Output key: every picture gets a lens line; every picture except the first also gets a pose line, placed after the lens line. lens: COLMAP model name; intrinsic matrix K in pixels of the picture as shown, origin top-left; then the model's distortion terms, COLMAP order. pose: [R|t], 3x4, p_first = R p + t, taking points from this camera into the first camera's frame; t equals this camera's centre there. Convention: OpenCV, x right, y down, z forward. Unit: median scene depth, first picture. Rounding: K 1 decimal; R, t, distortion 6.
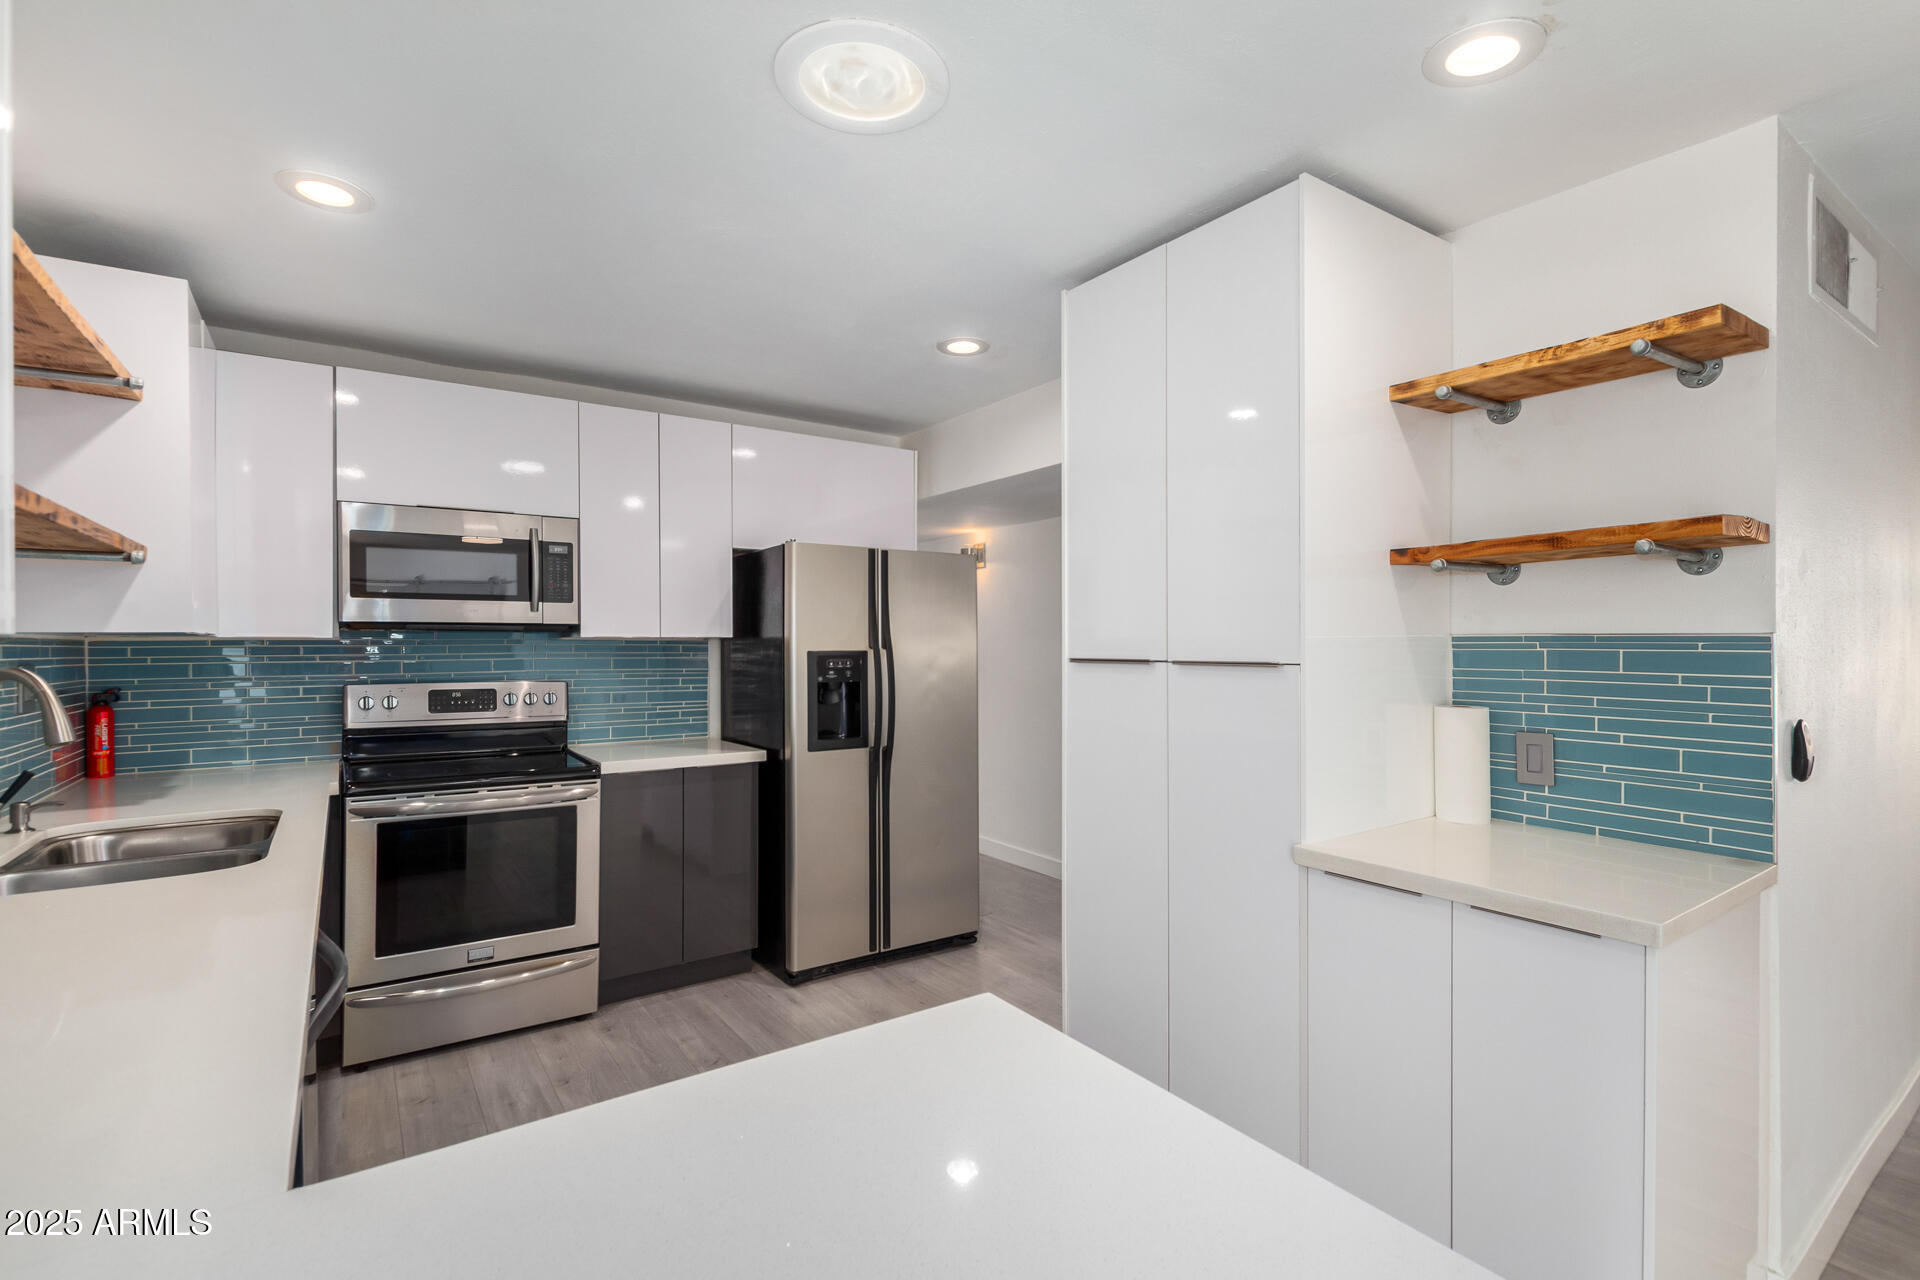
lens RADIAL K [[885.7, 0, 958.8], [0, 885.7, 641.8], [0, 0, 1]] dist [-0.003878, -0.001774]
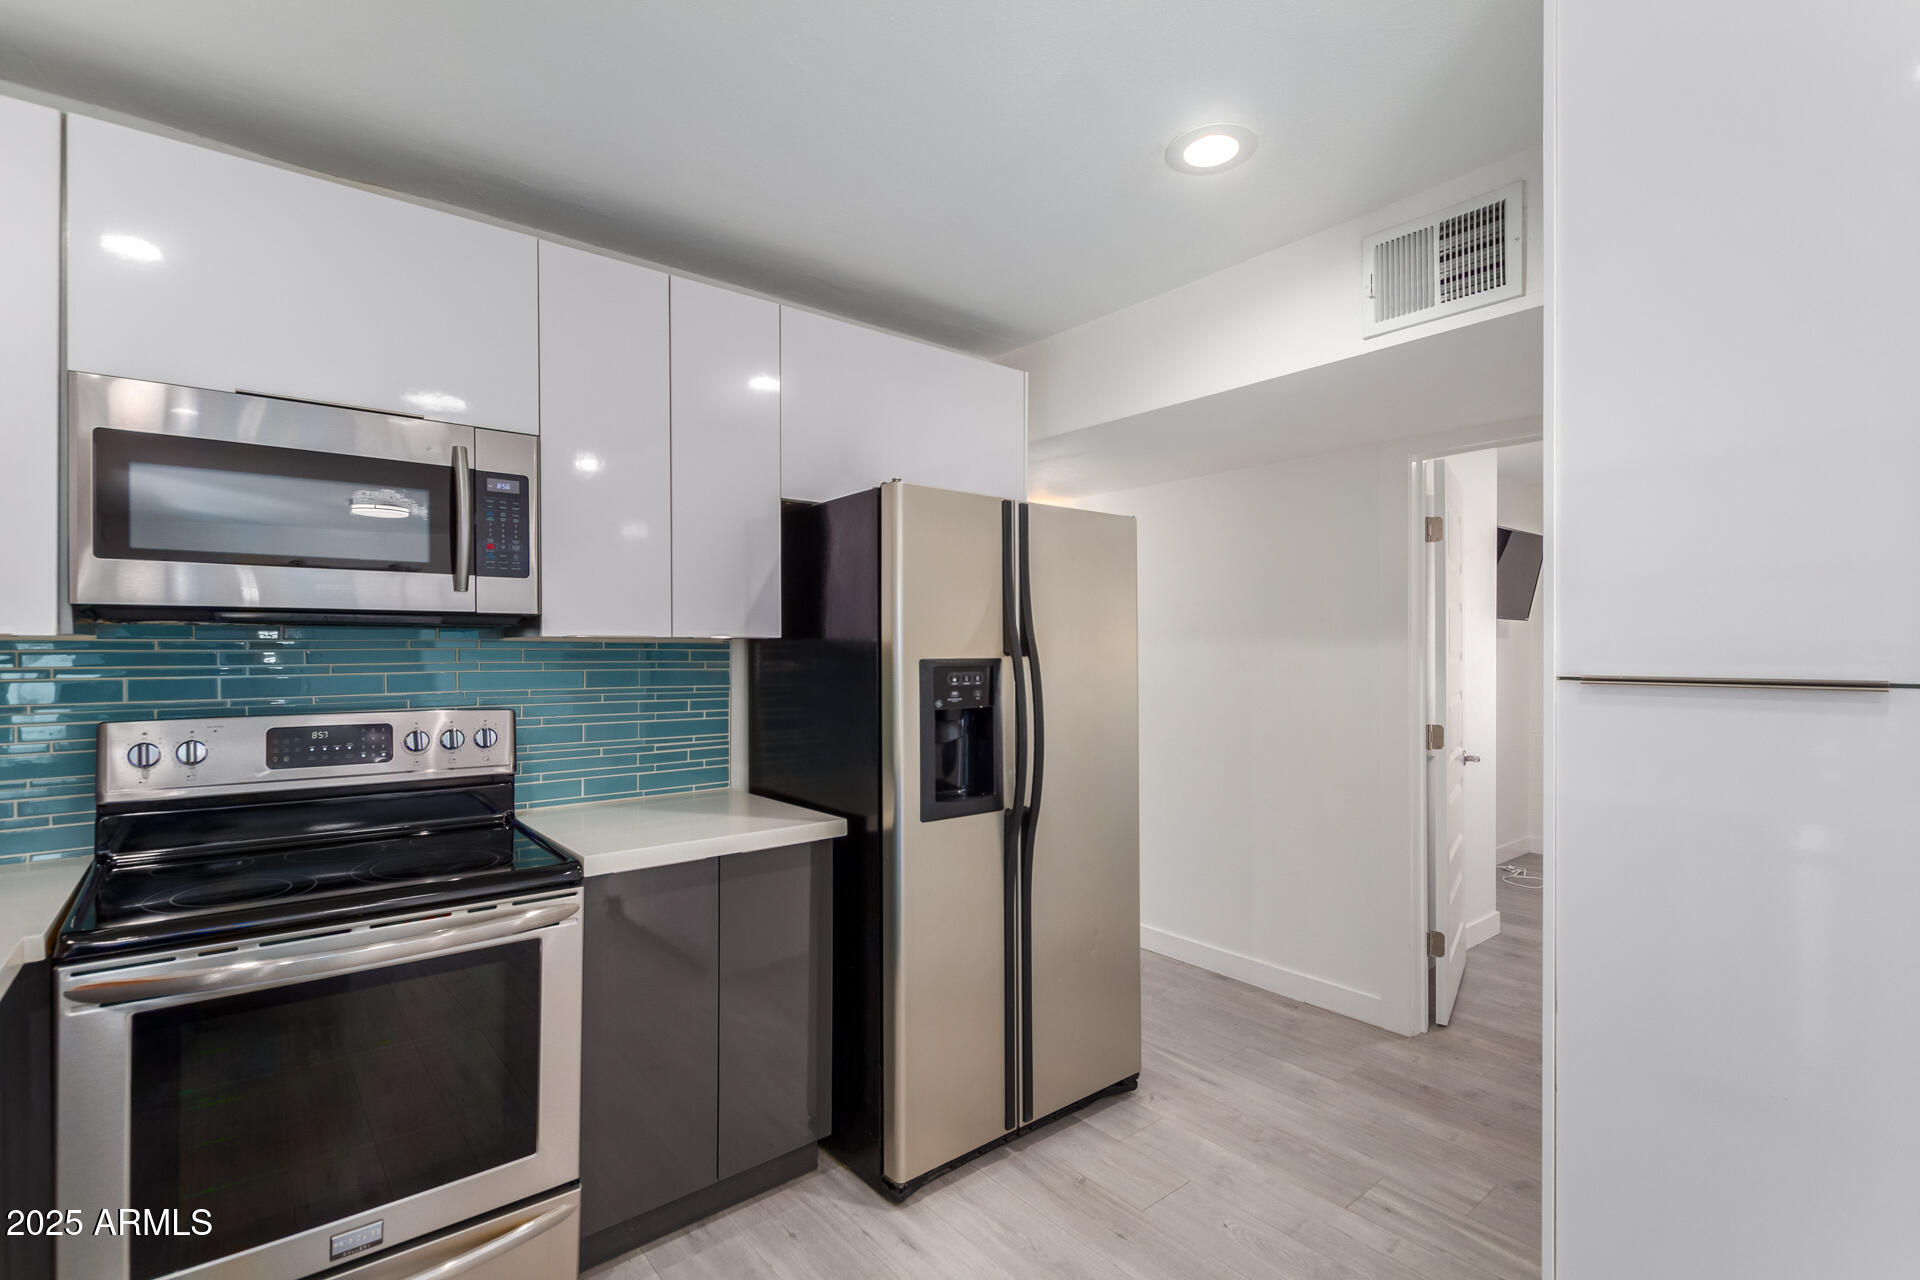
lens RADIAL K [[885.7, 0, 964.3], [0, 885.7, 640.9], [0, 0, 1]] dist [-0.003878, -0.001774]
pose [[0.996488, 0.001748, 0.083716, -0.192716], [-0.001329, 0.999986, -0.005053, 0.000390], [-0.083724, 0.004924, 0.996477, 0.382099]]
